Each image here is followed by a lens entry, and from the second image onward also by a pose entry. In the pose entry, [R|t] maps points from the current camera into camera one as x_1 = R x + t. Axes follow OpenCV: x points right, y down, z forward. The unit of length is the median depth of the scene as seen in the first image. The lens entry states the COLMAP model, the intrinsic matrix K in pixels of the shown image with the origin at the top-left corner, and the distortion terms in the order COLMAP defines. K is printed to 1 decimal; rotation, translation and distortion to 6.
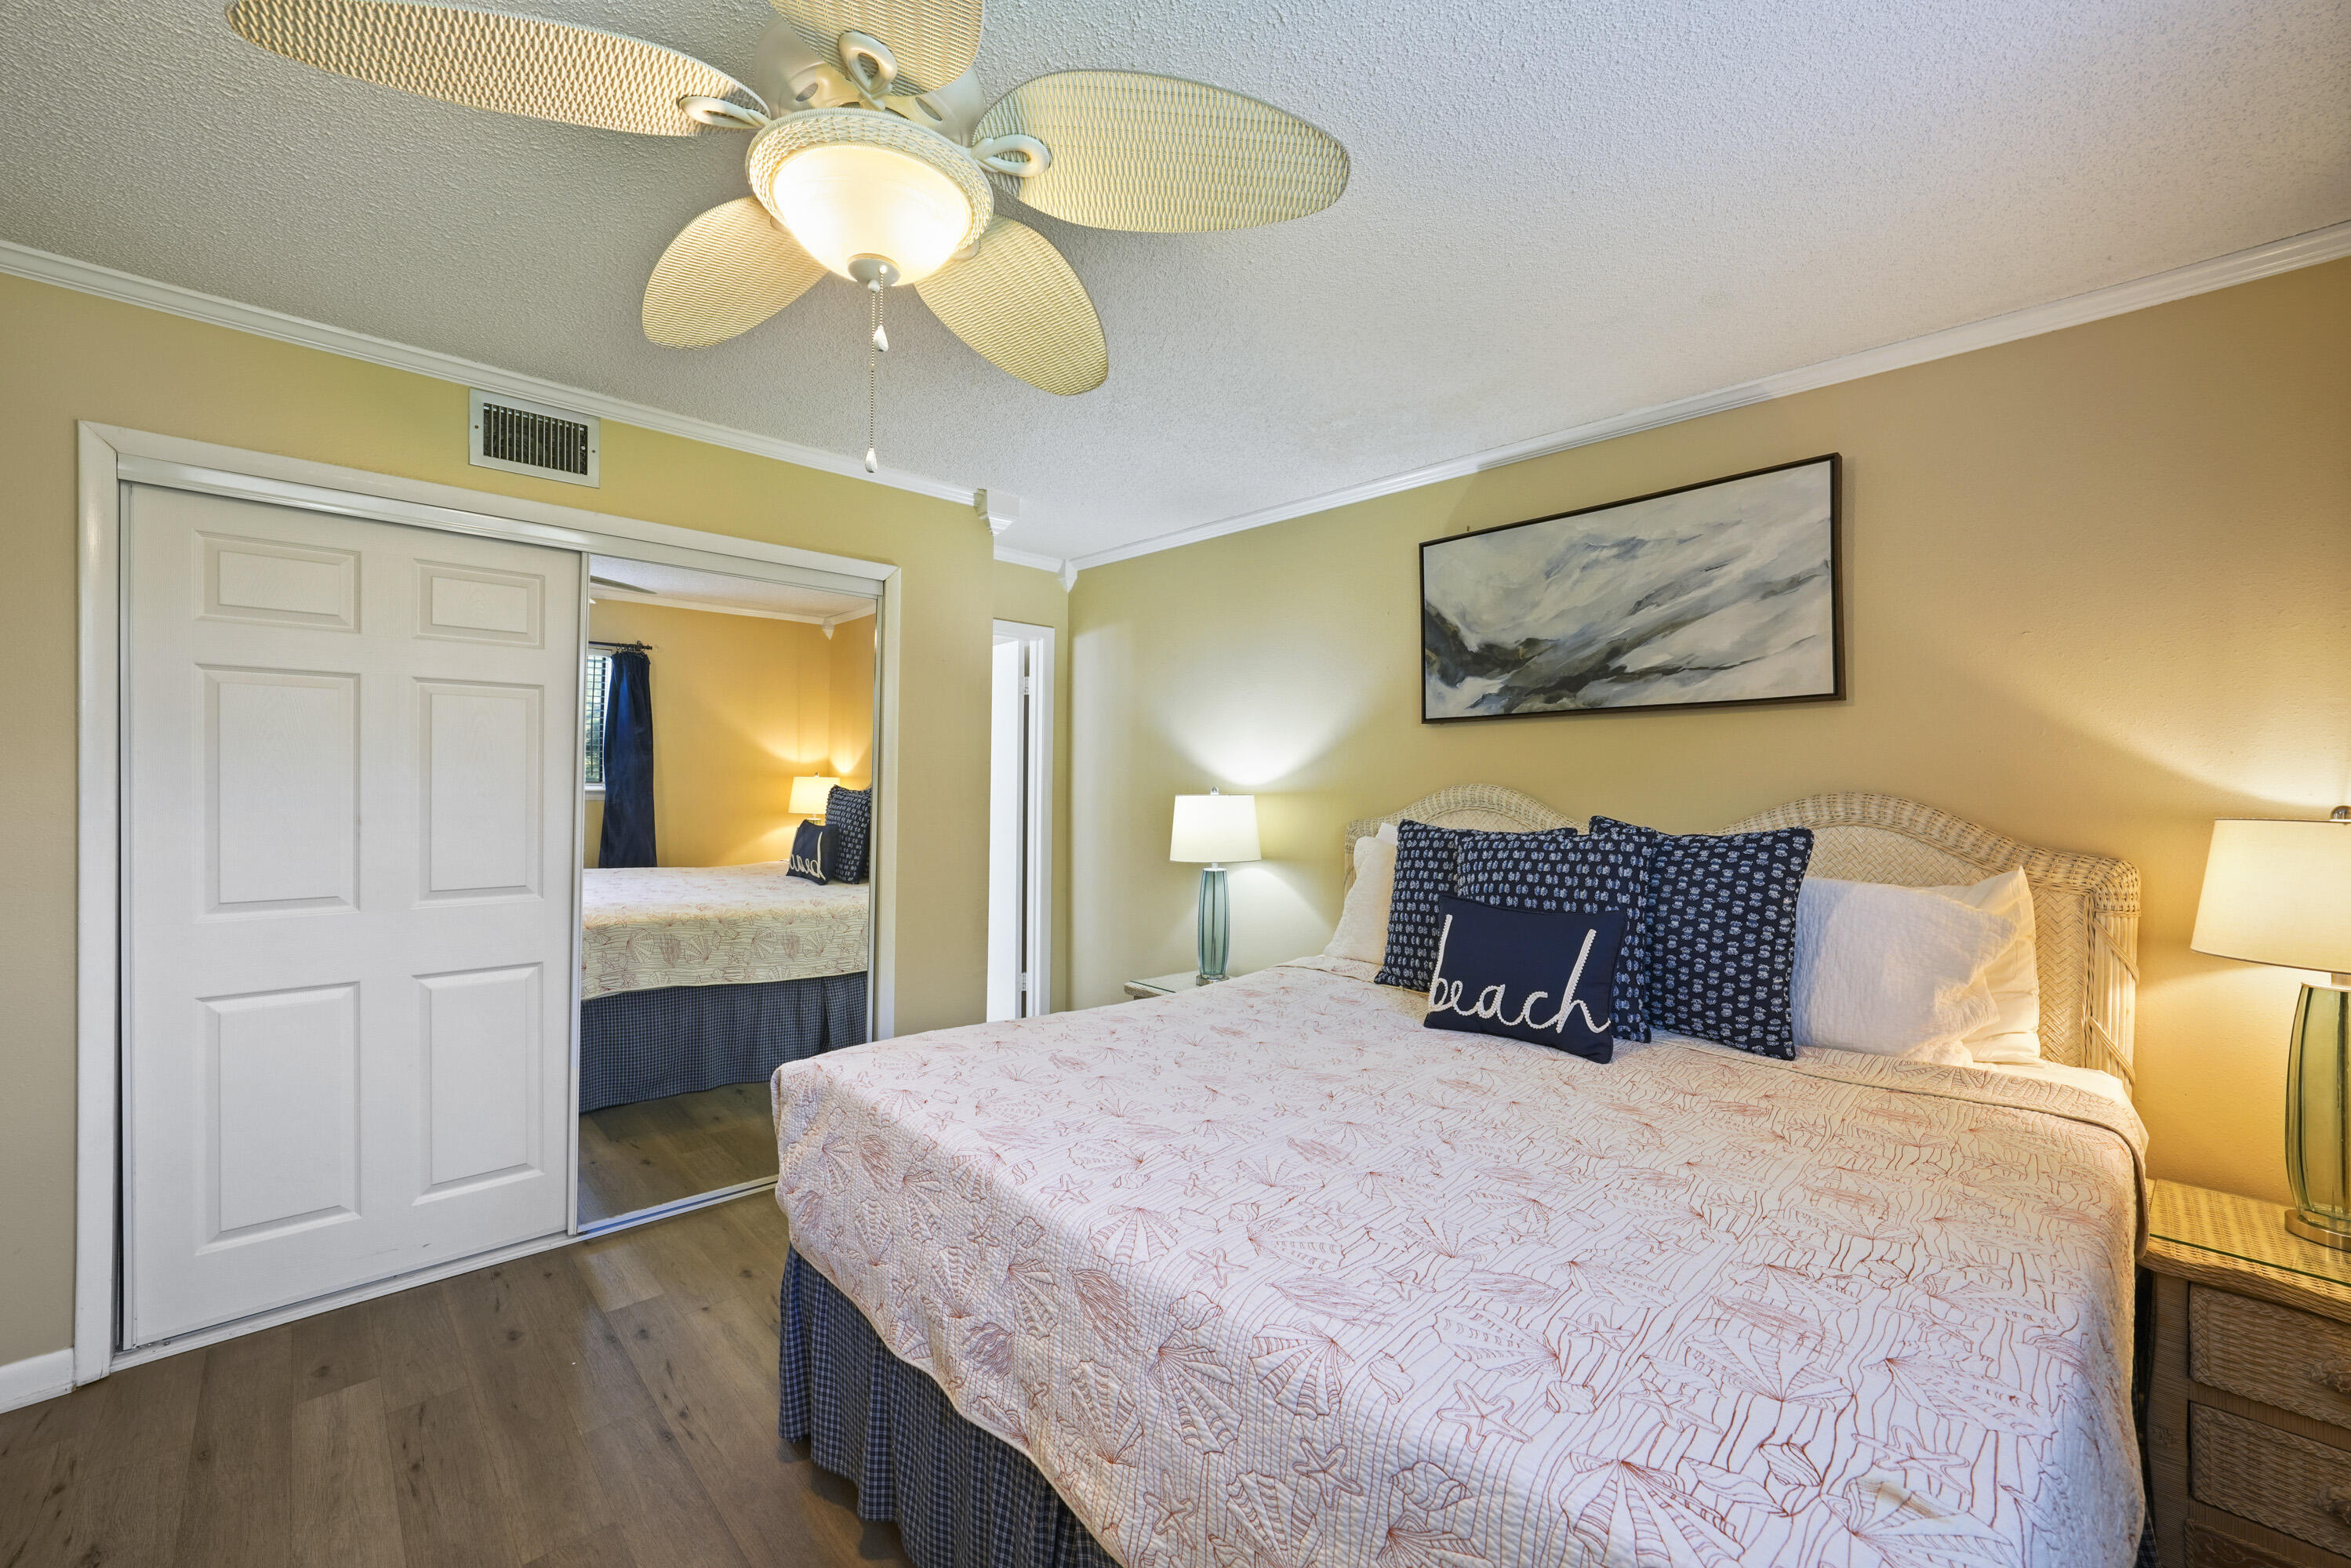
lens RADIAL K [[925.3, 0, 1160.7], [0, 925.3, 799.7], [0, 0, 1]] dist [-0.010089, 0.002636]
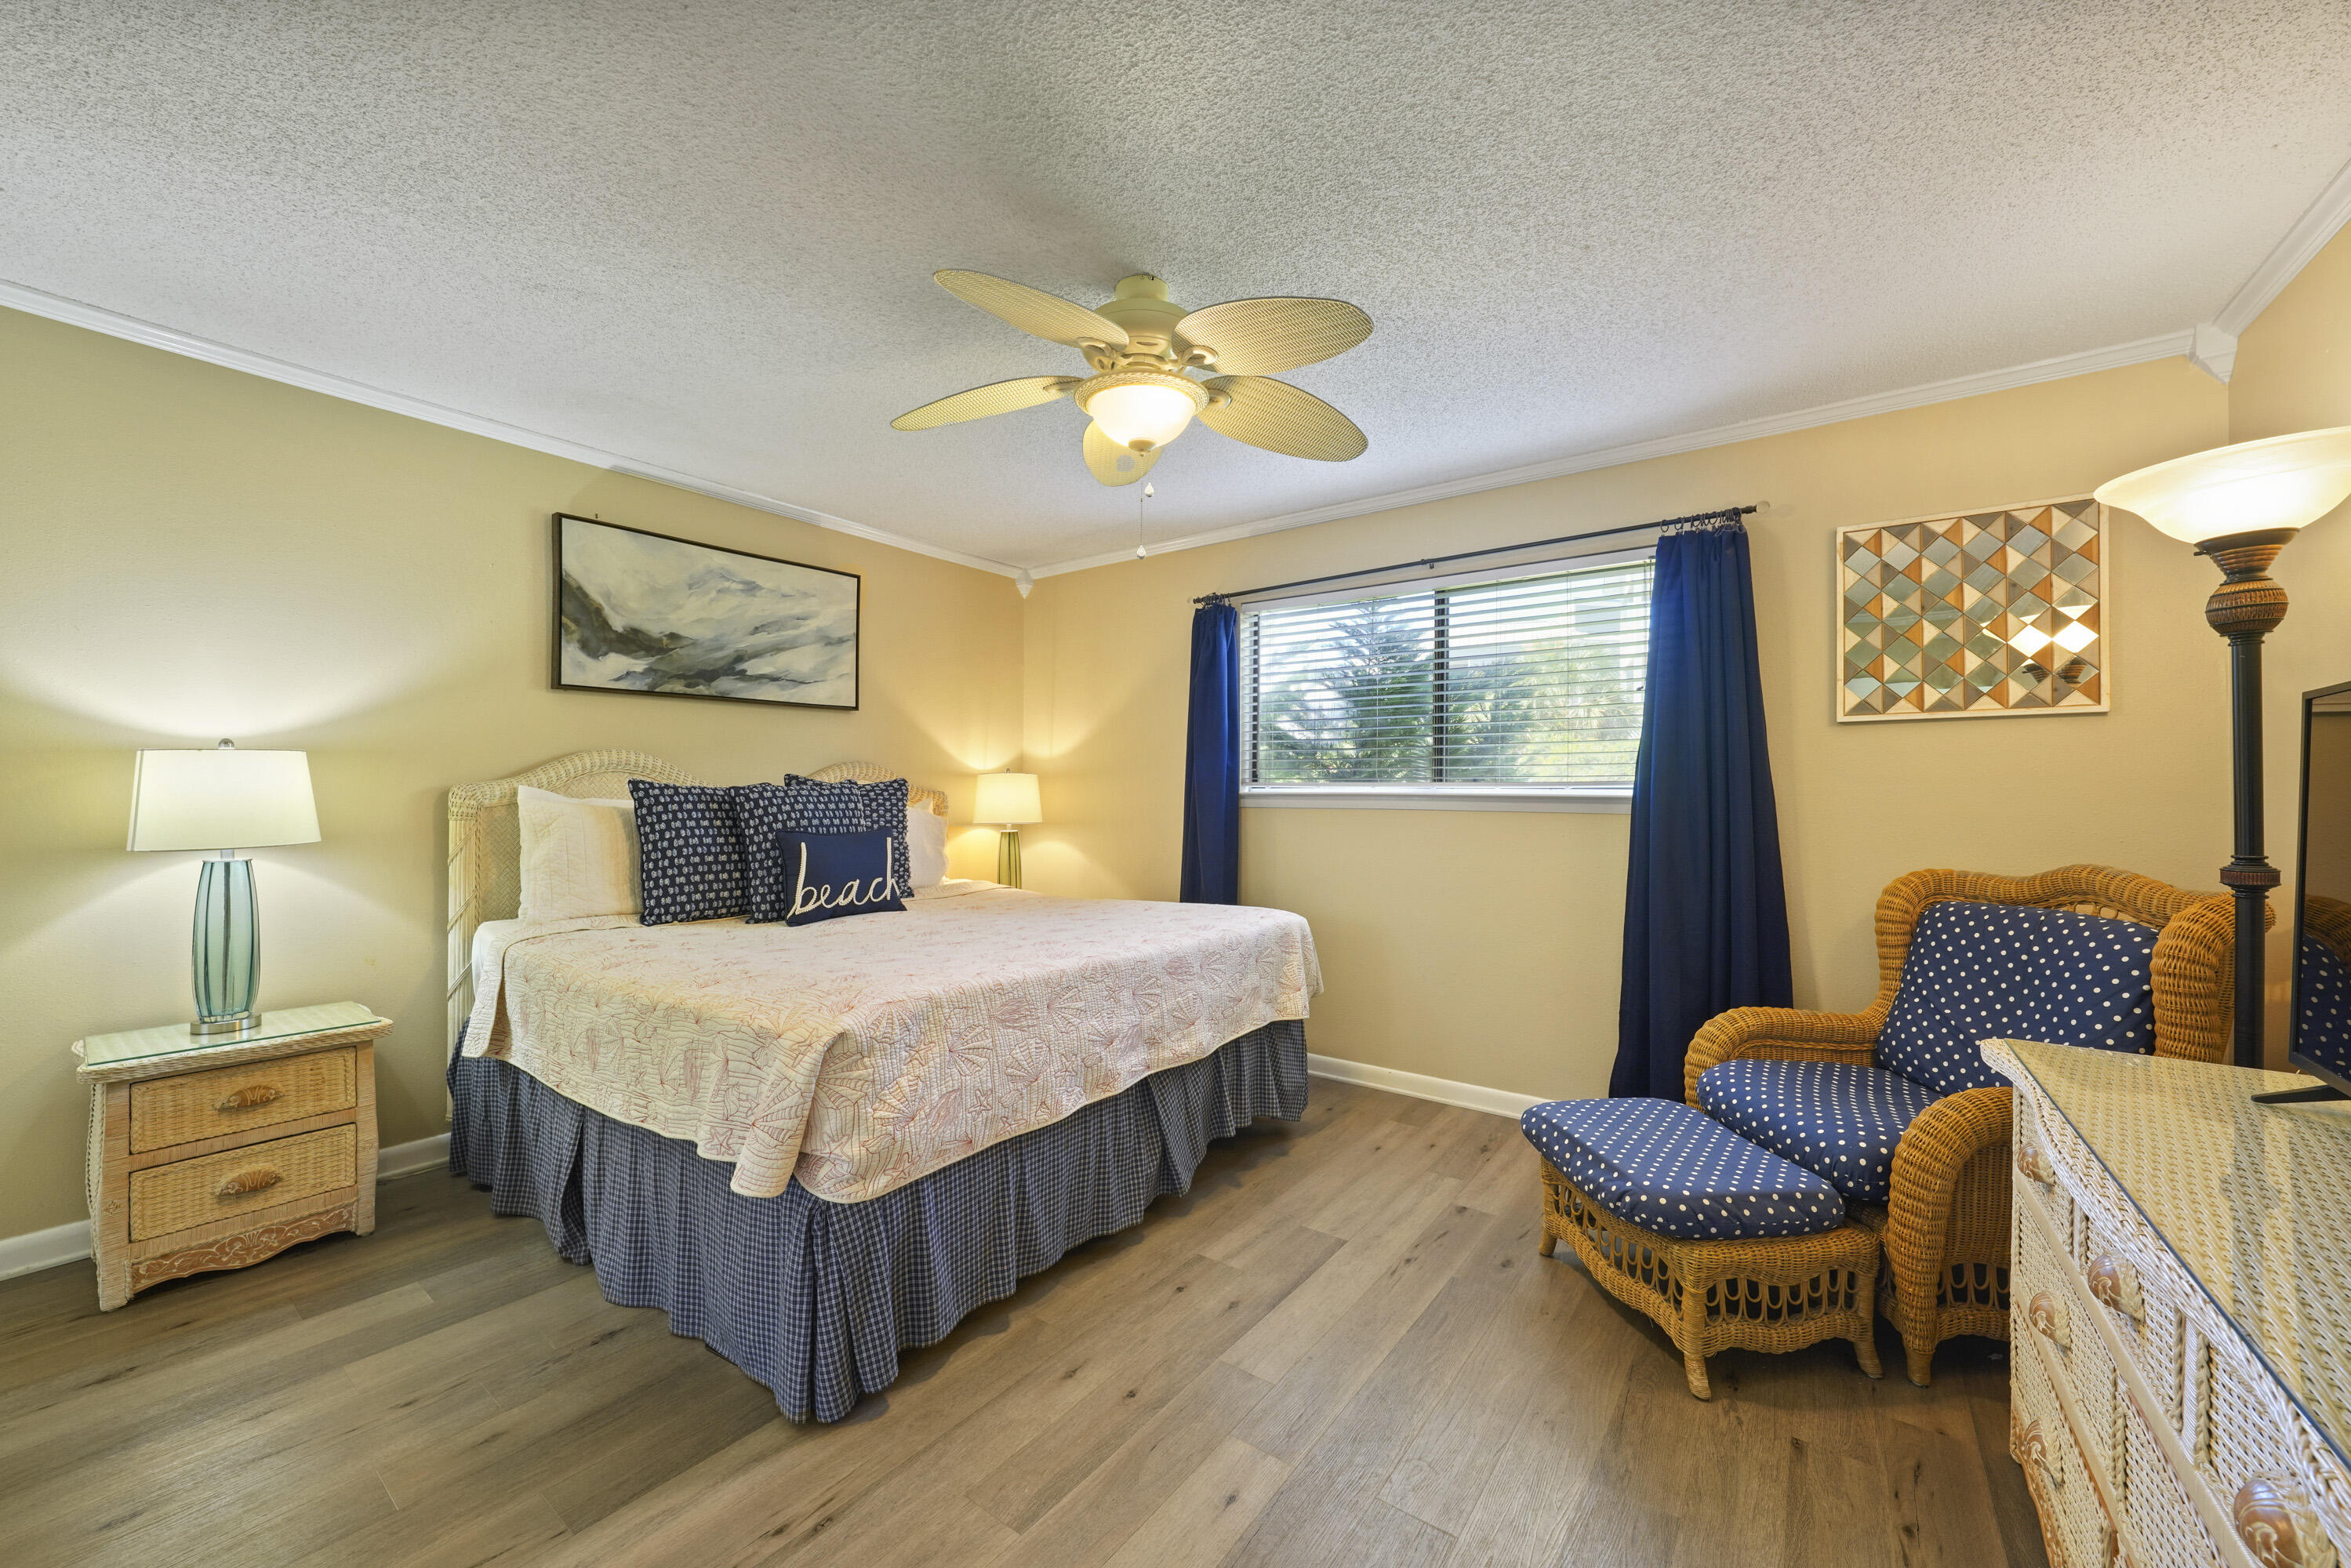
lens RADIAL K [[925.3, 0, 1161.5], [0, 925.3, 788.7], [0, 0, 1]] dist [-0.010089, 0.002636]
pose [[-0.171376, -0.005982, 0.985188, -0.987606], [0.006975, 0.999949, 0.007285, 0.031459], [-0.985181, 0.008120, -0.171325, 0.604311]]
